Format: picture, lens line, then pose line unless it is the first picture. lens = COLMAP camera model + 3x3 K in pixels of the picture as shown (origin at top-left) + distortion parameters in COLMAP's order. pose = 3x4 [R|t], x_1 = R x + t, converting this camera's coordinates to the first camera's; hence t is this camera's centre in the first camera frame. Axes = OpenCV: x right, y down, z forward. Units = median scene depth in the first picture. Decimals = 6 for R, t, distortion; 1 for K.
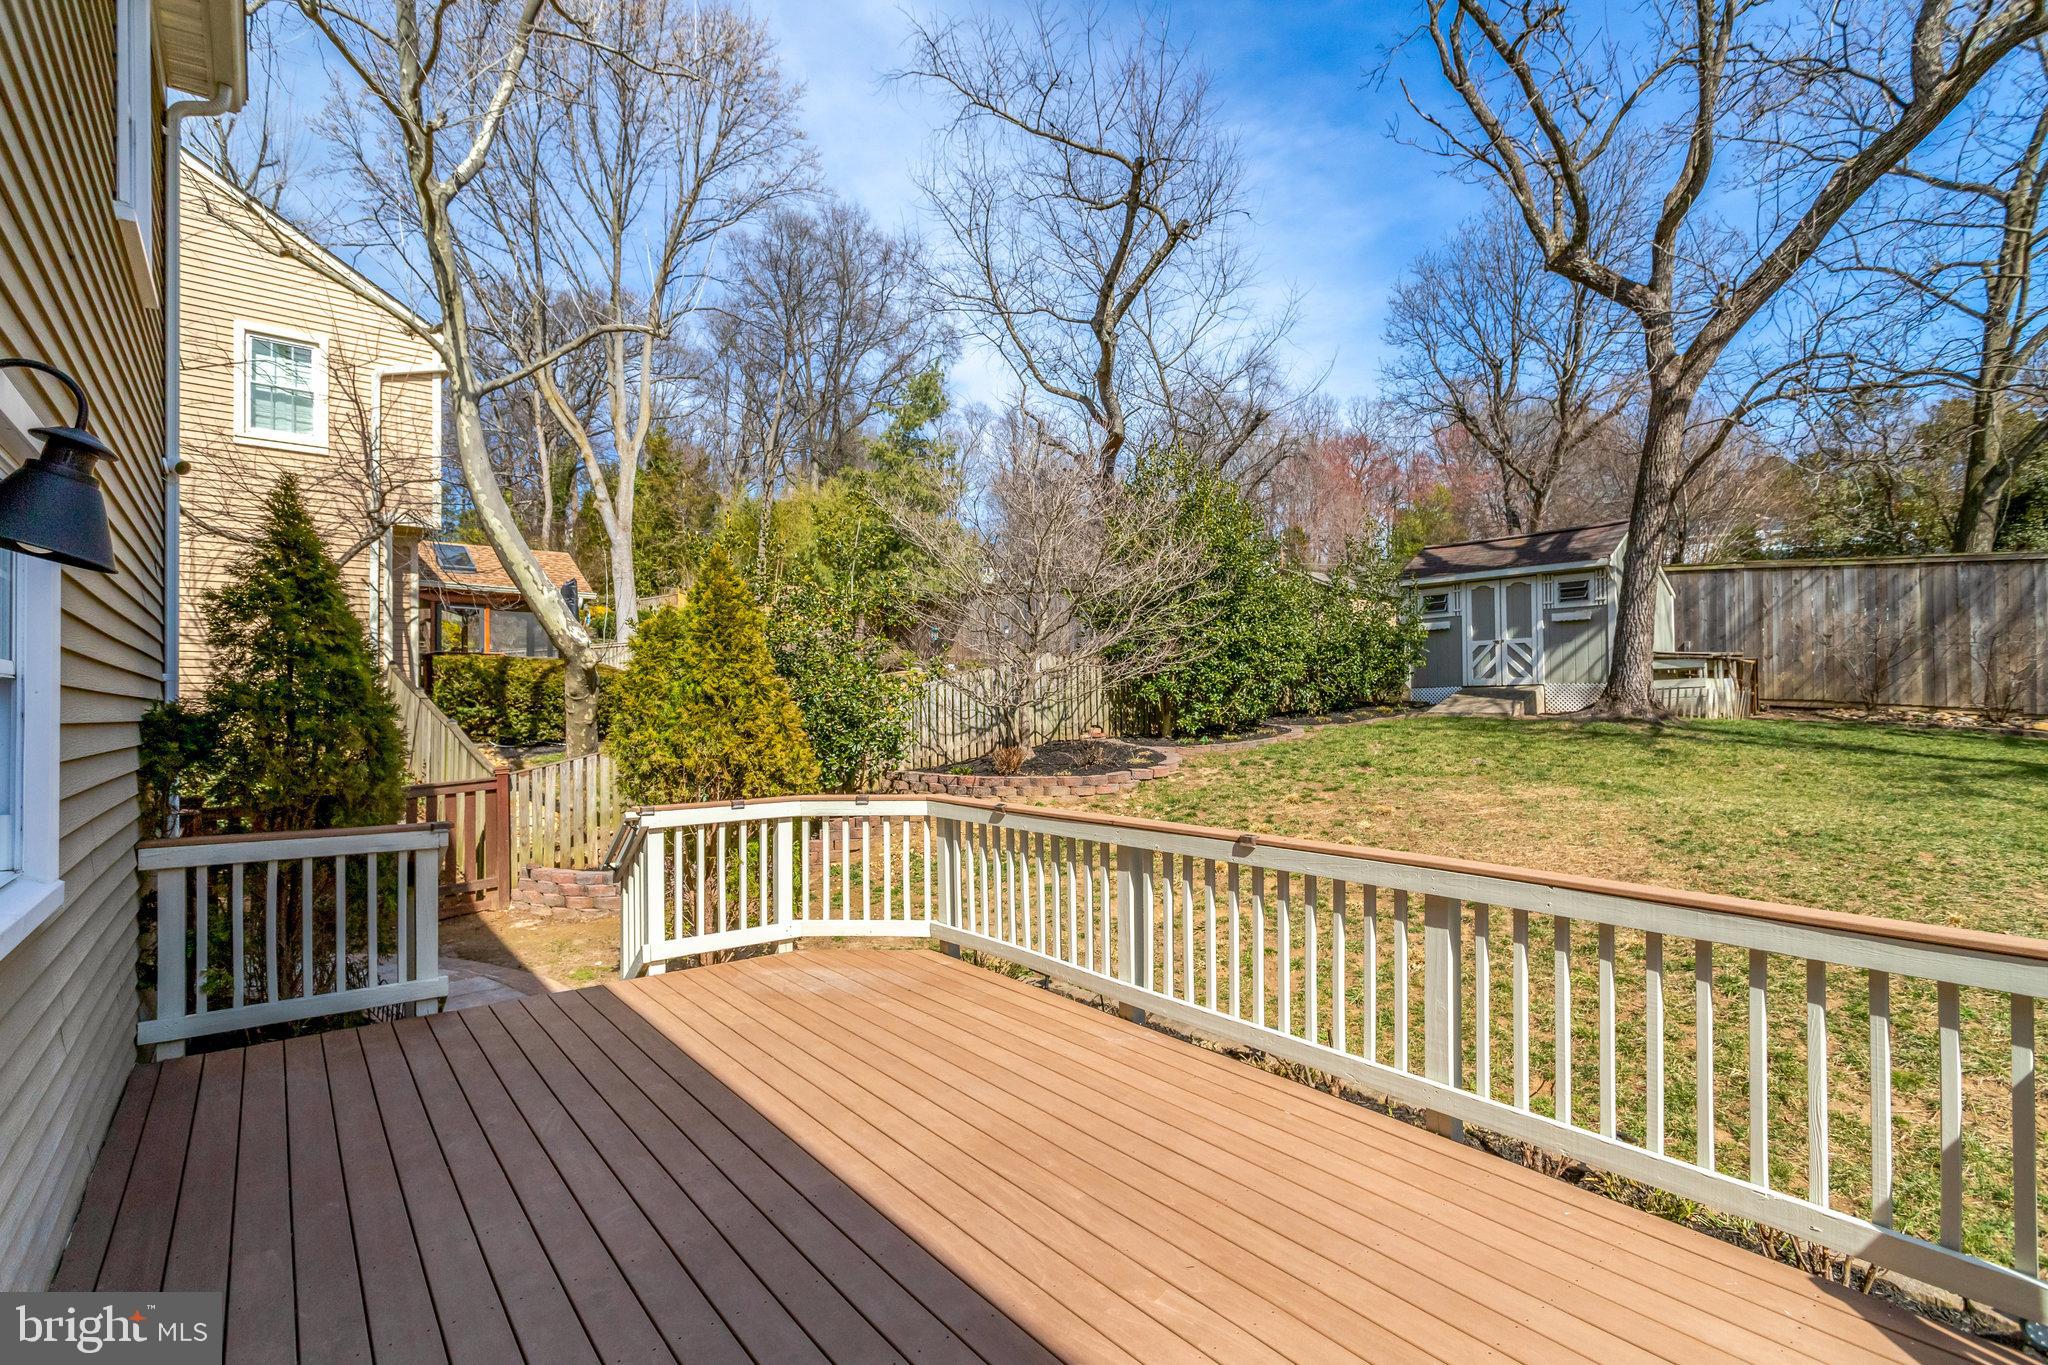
lens RADIAL K [[972.0, 0, 1027.3], [0, 972.0, 684.8], [0, 0, 1]] dist [0.003812, 0.001939]
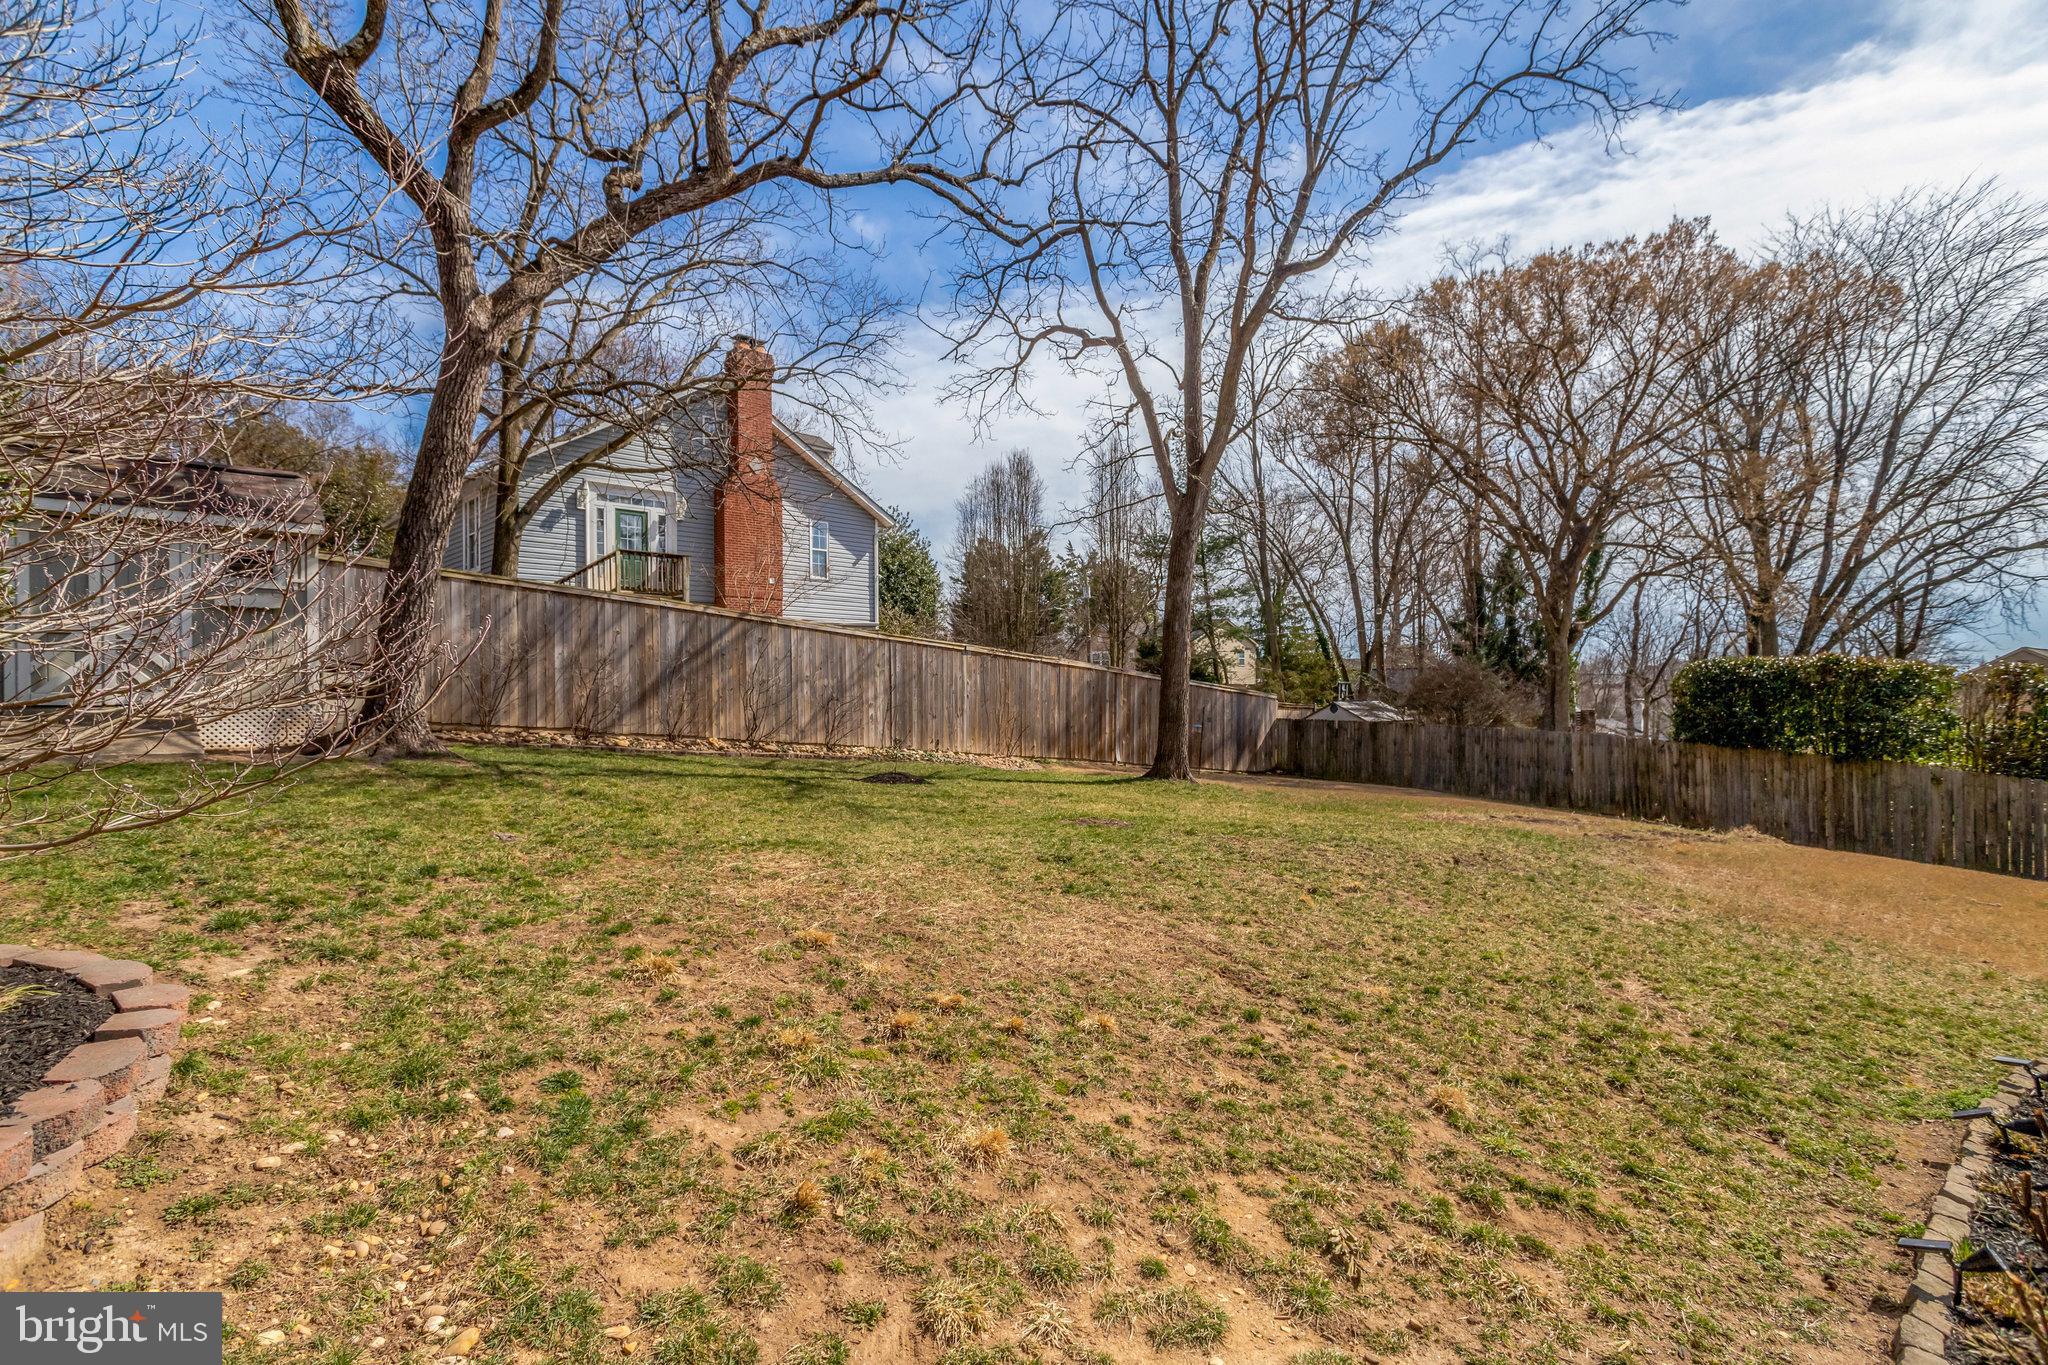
lens RADIAL K [[972.0, 0, 1015.4], [0, 972.0, 697.8], [0, 0, 1]] dist [0.003812, 0.001939]
pose [[-0.041355, 0.006071, 0.999126, -0.162359], [-0.013694, 0.999884, -0.006642, -0.010507], [-0.999051, -0.013956, -0.041267, 0.670294]]
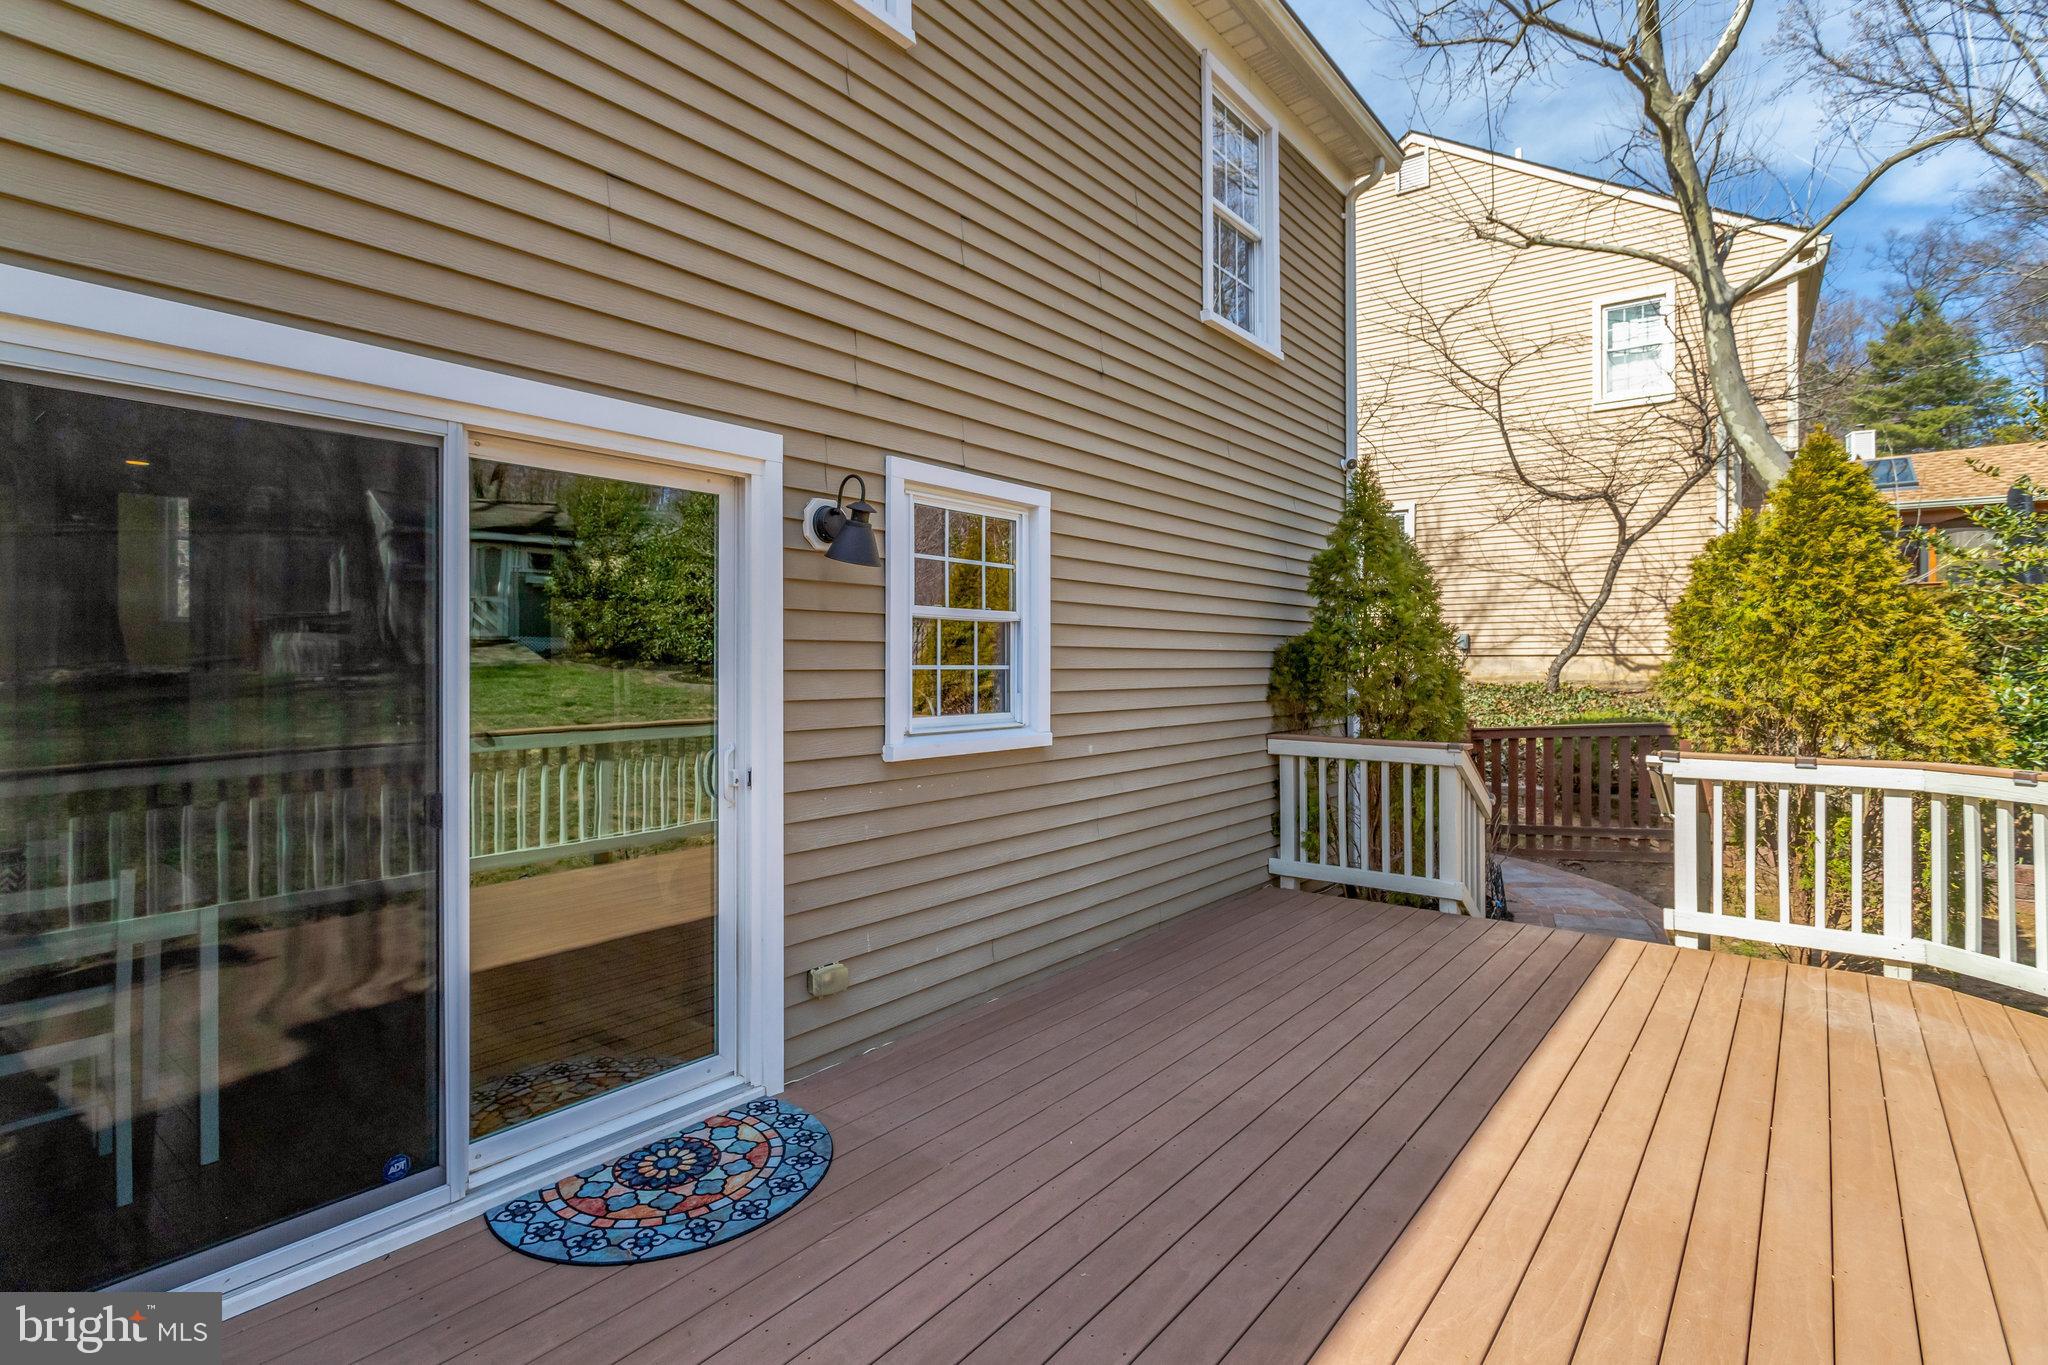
lens RADIAL K [[1009.1, 0, 1026.7], [0, 1009.1, 650.9], [0, 0, 1]] dist [-0.009573, 0.007945]
pose [[0.232907, -0.002132, -0.972497, 0.150104], [0.020803, 0.999780, 0.002790, 0.008896], [0.972276, -0.020881, 0.232900, 0.098953]]
